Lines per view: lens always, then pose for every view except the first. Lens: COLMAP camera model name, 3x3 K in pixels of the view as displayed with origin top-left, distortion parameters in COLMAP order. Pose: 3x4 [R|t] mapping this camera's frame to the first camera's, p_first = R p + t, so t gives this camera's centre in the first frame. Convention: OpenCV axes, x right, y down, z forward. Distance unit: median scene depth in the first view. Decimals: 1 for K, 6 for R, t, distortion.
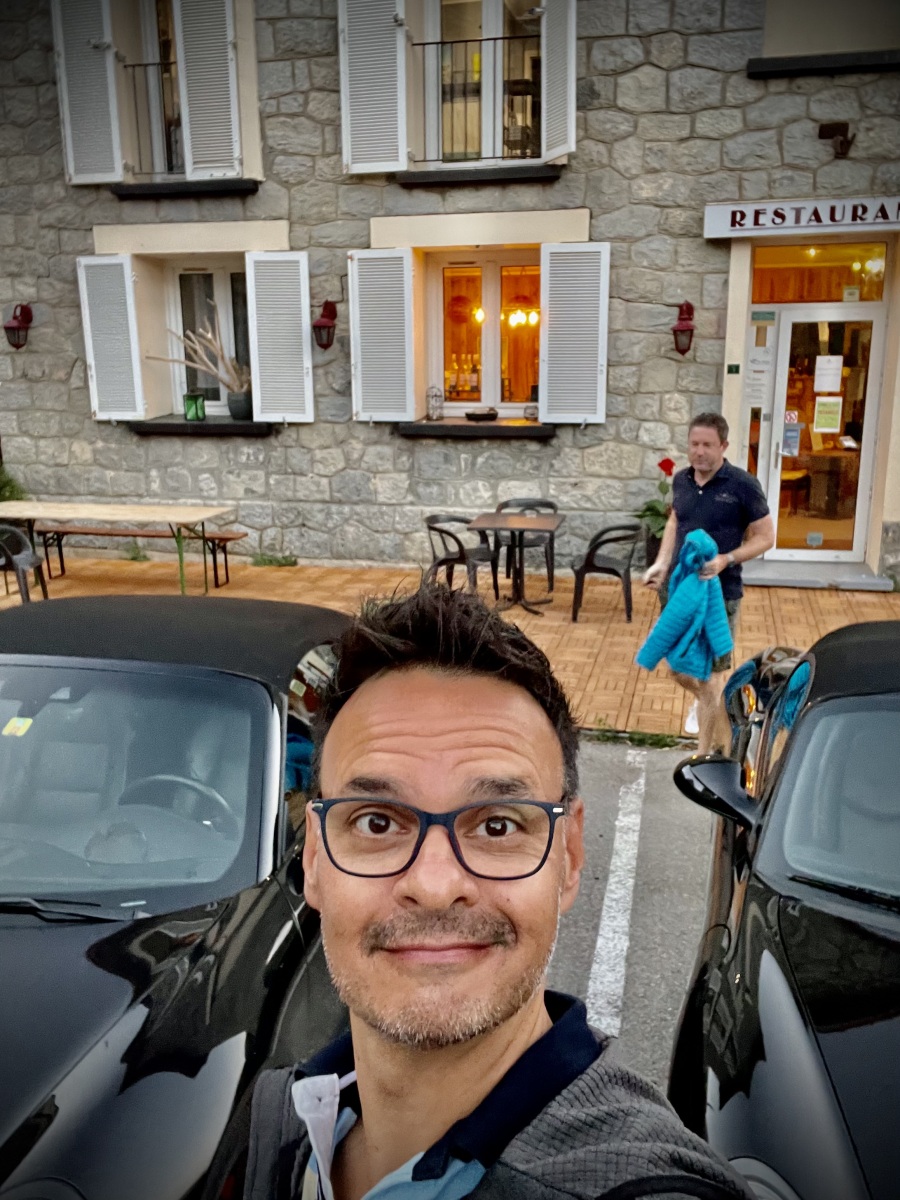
lens RADIAL K [[1031.3, 0, 456.2], [0, 1031.3, 589.0], [0, 0, 1]] dist [0.038181, -0.008327]
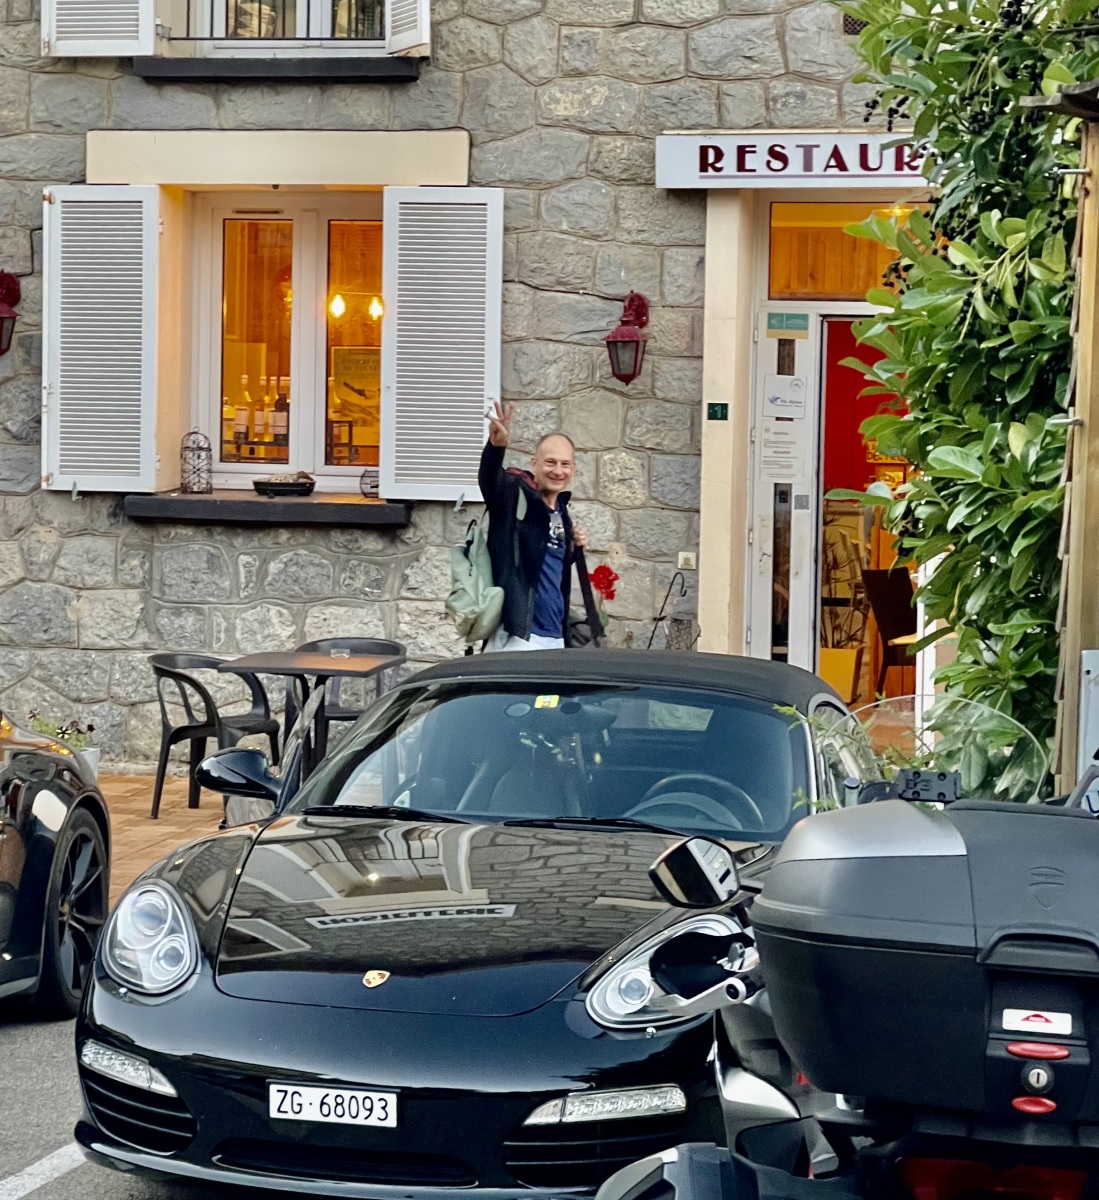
lens RADIAL K [[3382.2, 0, 521.7], [0, 3382.2, 545.5], [0, 0, 1]] dist [0.095795, 0.000000]
pose [[0.999665, 0.025479, 0.004634, 0.146502], [-0.024200, 0.982797, -0.183096, 0.187000], [-0.009220, 0.182922, 0.983084, -0.746609]]
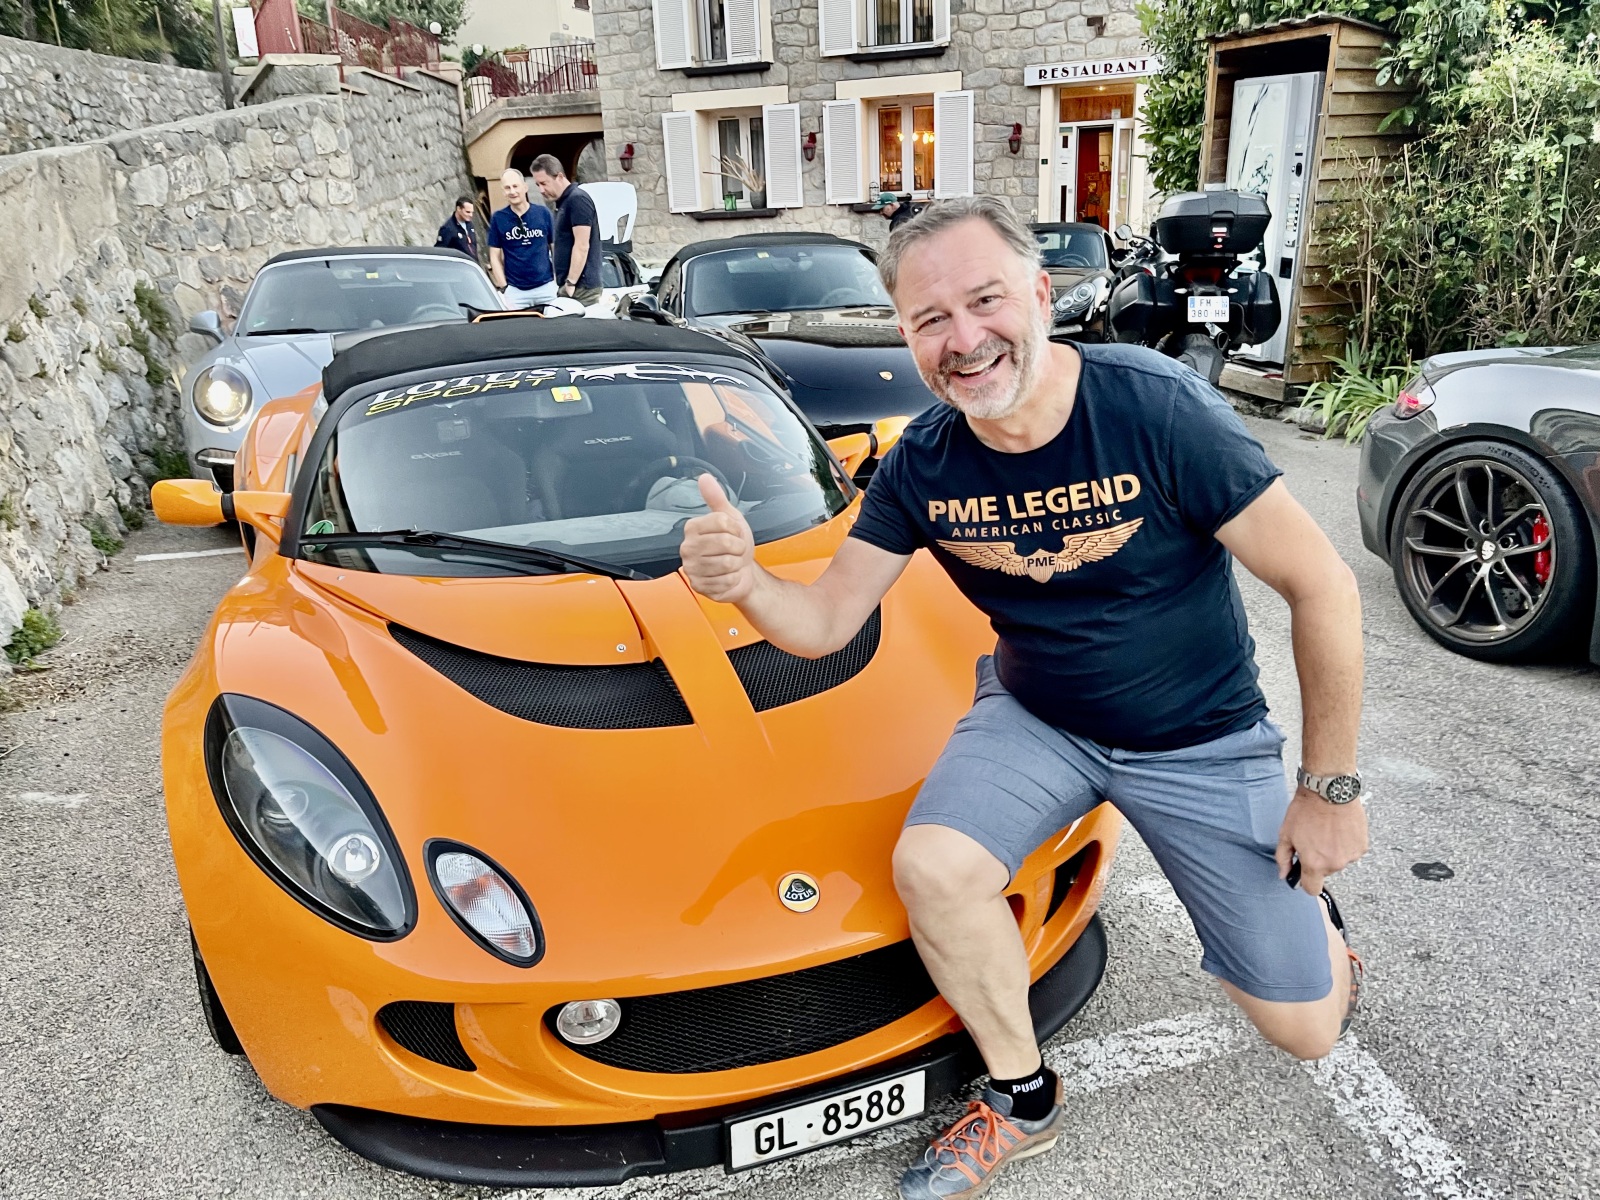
lens RADIAL K [[1214.8, 0, 789.5], [0, 1214.8, 597.1], [0, 0, 1]] dist [0.062603, -0.089416]
pose [[0.995383, -0.009182, -0.095539, 0.027226], [0.017887, 0.995721, 0.090667, 0.309591], [0.094297, -0.091957, 0.991288, -1.103410]]
